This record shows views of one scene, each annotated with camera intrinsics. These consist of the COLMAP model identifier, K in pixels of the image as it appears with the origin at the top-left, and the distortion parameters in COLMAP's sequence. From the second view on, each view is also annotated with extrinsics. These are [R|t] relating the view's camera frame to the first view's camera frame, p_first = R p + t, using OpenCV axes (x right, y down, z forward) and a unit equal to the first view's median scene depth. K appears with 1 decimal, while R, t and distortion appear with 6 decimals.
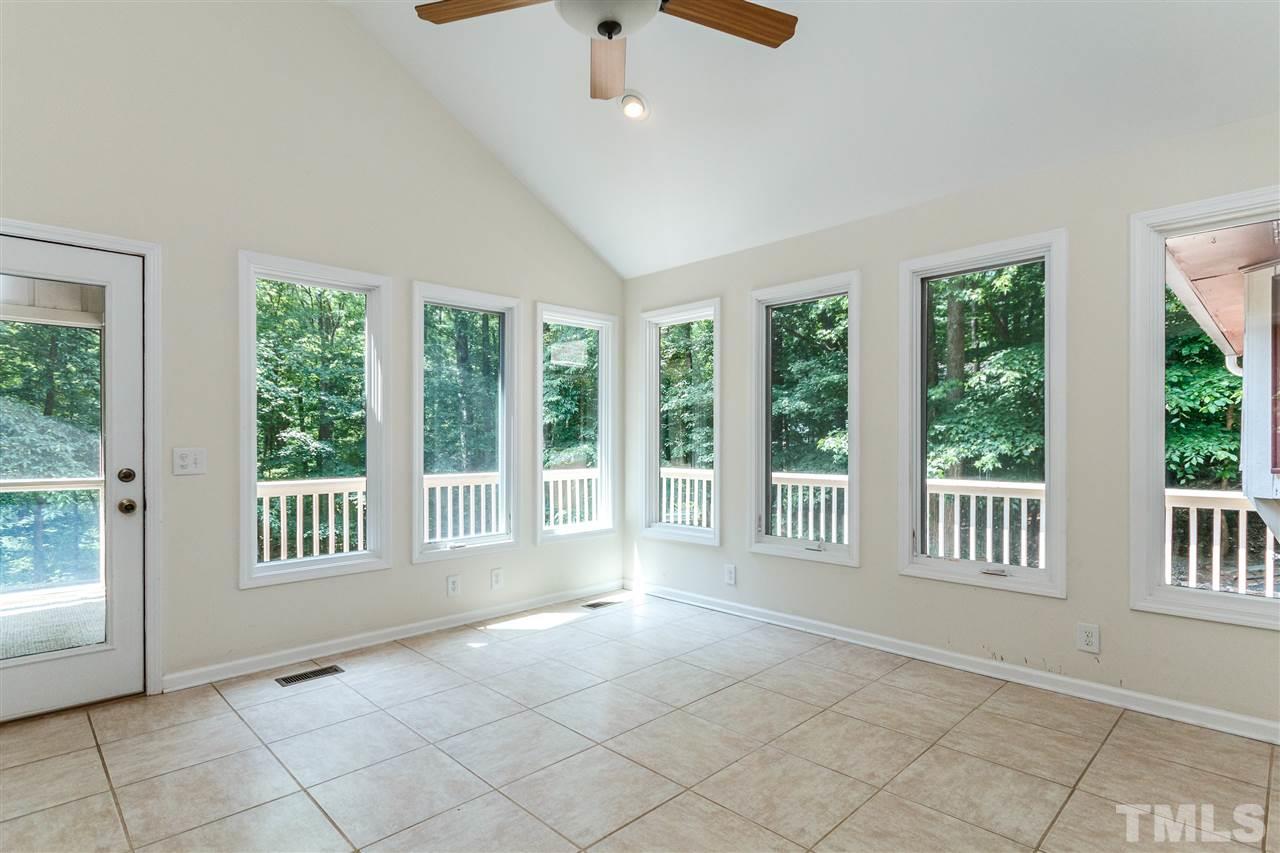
lens RADIAL K [[644.5, 0, 643.5], [0, 644.5, 431.9], [0, 0, 1]] dist [0.005351, -0.002368]
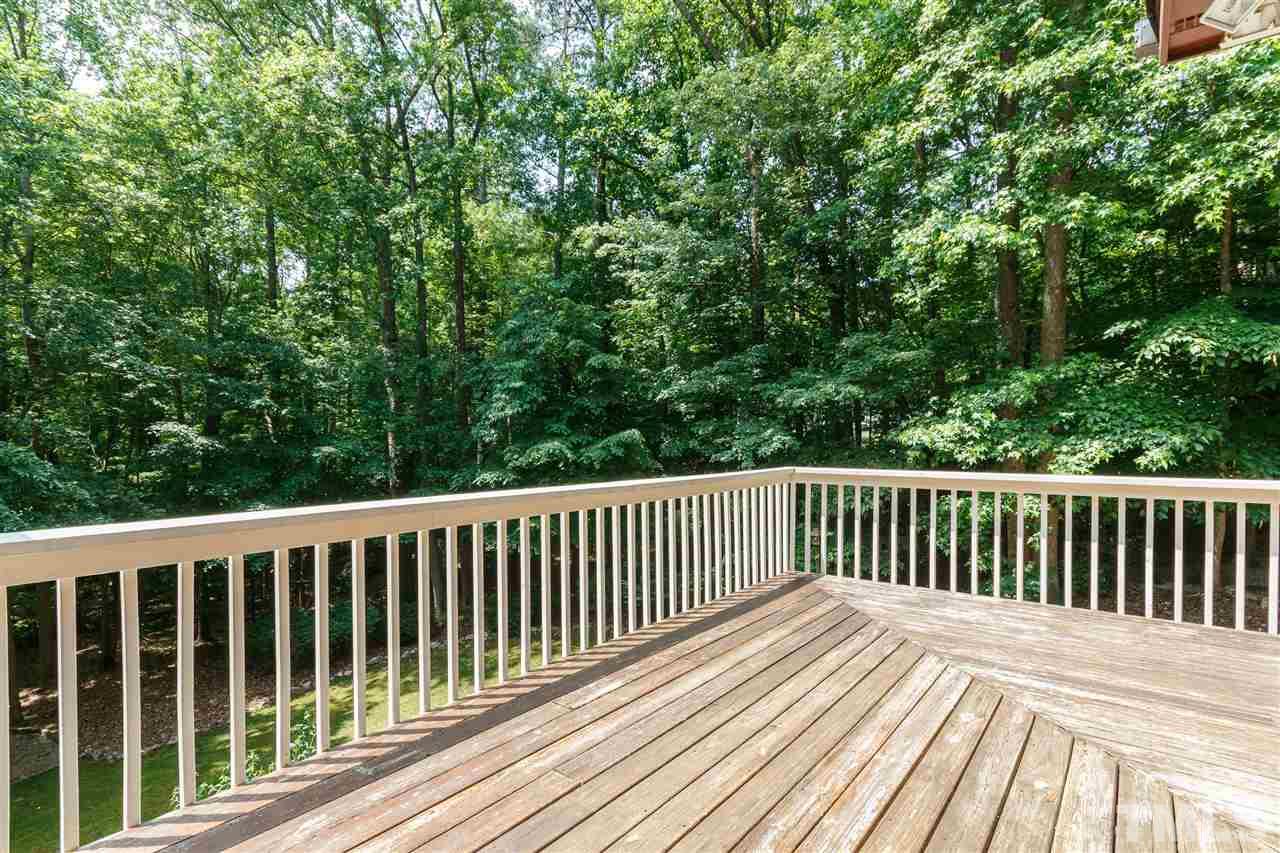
lens RADIAL K [[644.5, 0, 640.6], [0, 644.5, 435.6], [0, 0, 1]] dist [0.005351, -0.002368]
pose [[0.991276, 0.003099, 0.131763, -0.090848], [-0.003414, 0.999992, 0.002166, 0.010619], [-0.131755, -0.002597, 0.991279, 0.170528]]
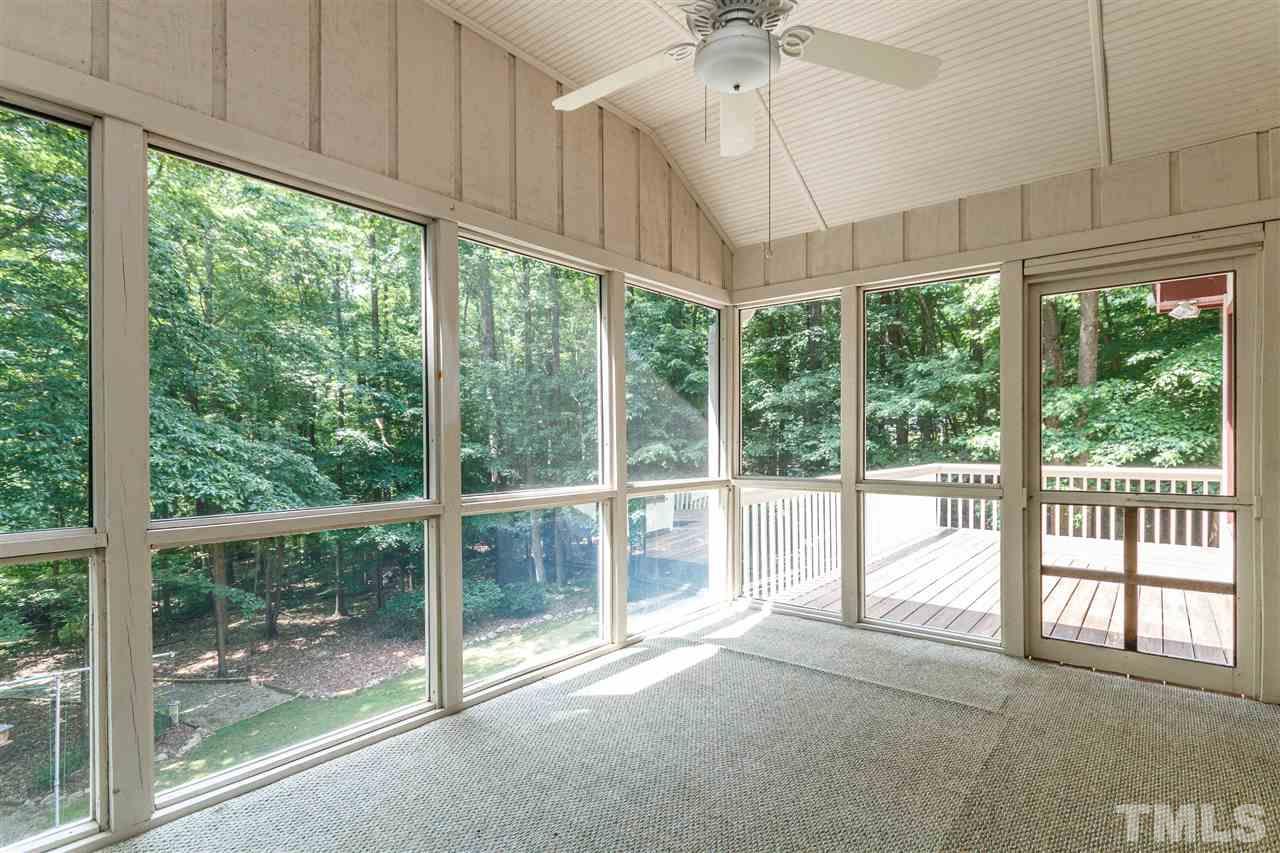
lens RADIAL K [[644.5, 0, 639.3], [0, 644.5, 434.4], [0, 0, 1]] dist [0.005351, -0.002368]
pose [[0.993811, 0.002812, 0.111045, -0.229225], [-0.002857, 0.999996, 0.000241, 0.005372], [-0.111044, -0.000557, 0.993815, 0.028881]]
